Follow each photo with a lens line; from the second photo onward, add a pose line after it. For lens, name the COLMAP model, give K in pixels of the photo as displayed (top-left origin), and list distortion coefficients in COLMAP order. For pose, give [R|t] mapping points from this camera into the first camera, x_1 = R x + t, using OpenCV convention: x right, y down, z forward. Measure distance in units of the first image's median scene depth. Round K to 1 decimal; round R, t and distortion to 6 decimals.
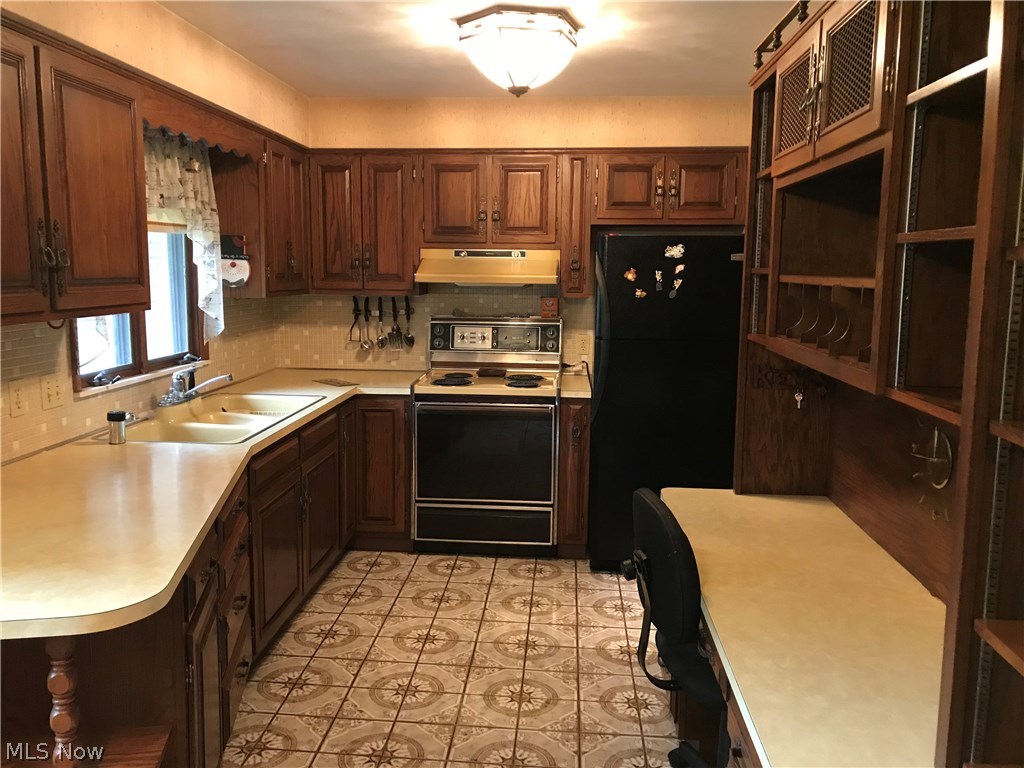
lens RADIAL K [[856.9, 0, 512.0], [0, 856.9, 384.0], [0, 0, 1]] dist [0.040172, -0.056575]
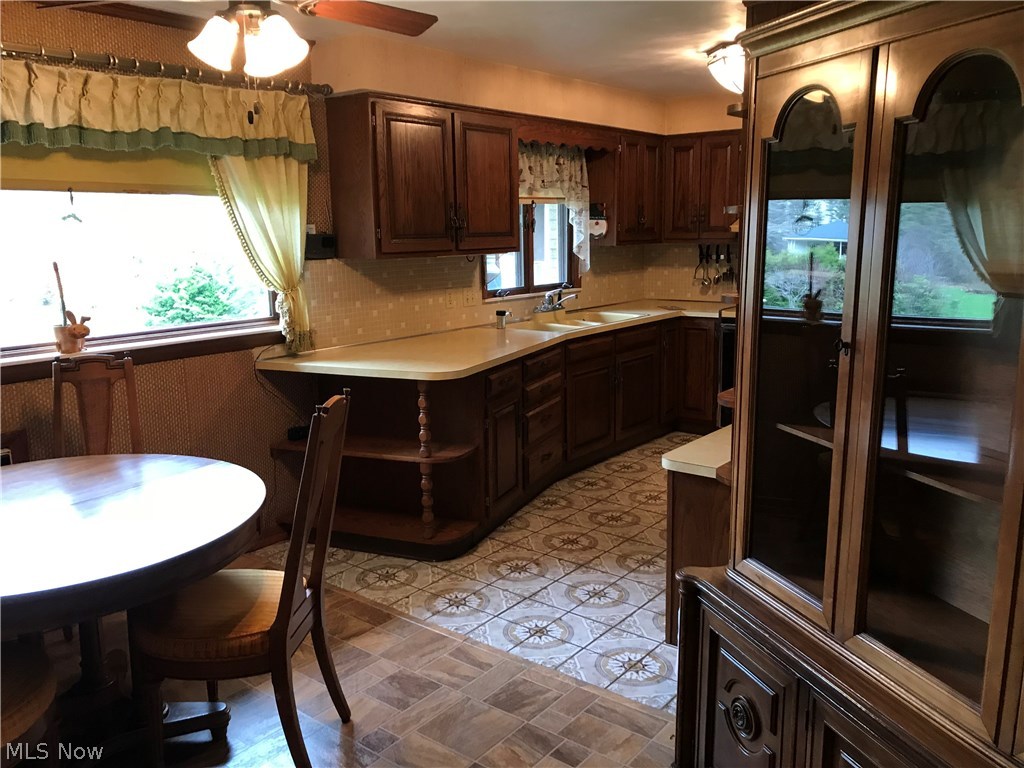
lens RADIAL K [[829.4, 0, 512.0], [0, 829.4, 384.0], [0, 0, 1]] dist [0.033323, -0.054273]
pose [[0.844902, 0.075723, -0.529534, 0.337322], [-0.047054, 0.996613, 0.067438, 0.048656], [0.532847, -0.032062, 0.845604, -0.301902]]
